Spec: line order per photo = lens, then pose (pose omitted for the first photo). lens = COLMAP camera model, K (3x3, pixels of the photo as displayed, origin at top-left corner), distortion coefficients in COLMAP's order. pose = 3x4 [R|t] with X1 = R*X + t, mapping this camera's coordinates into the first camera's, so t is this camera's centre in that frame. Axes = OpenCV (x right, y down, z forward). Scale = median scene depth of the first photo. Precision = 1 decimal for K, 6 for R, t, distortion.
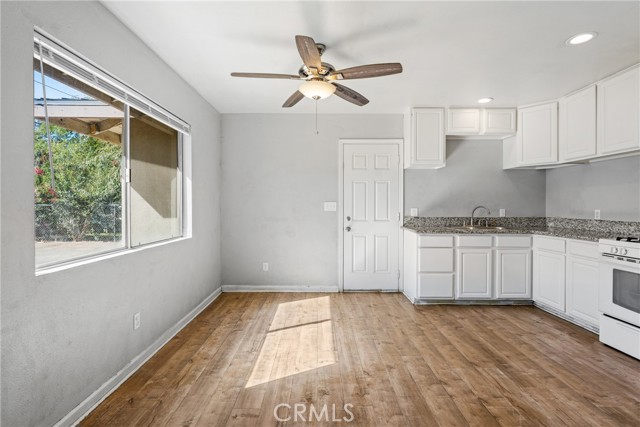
lens RADIAL K [[307.7, 0, 320.0], [0, 307.7, 213.5], [0, 0, 1]] dist [0.000250, 0.000015]
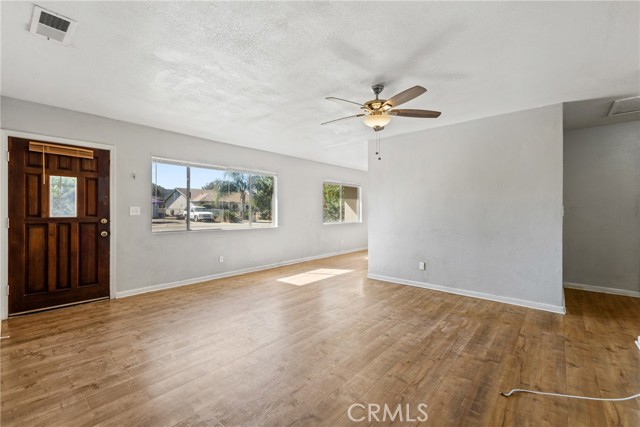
lens RADIAL K [[273.0, 0, 320.0], [0, 273.0, 213.5], [0, 0, 1]] dist [-0.000865, -0.000004]
pose [[0.748674, 0.007152, -0.662900, 1.191505], [-0.018411, 0.999780, -0.010006, 0.034322], [0.662683, 0.019696, 0.748641, -1.424250]]
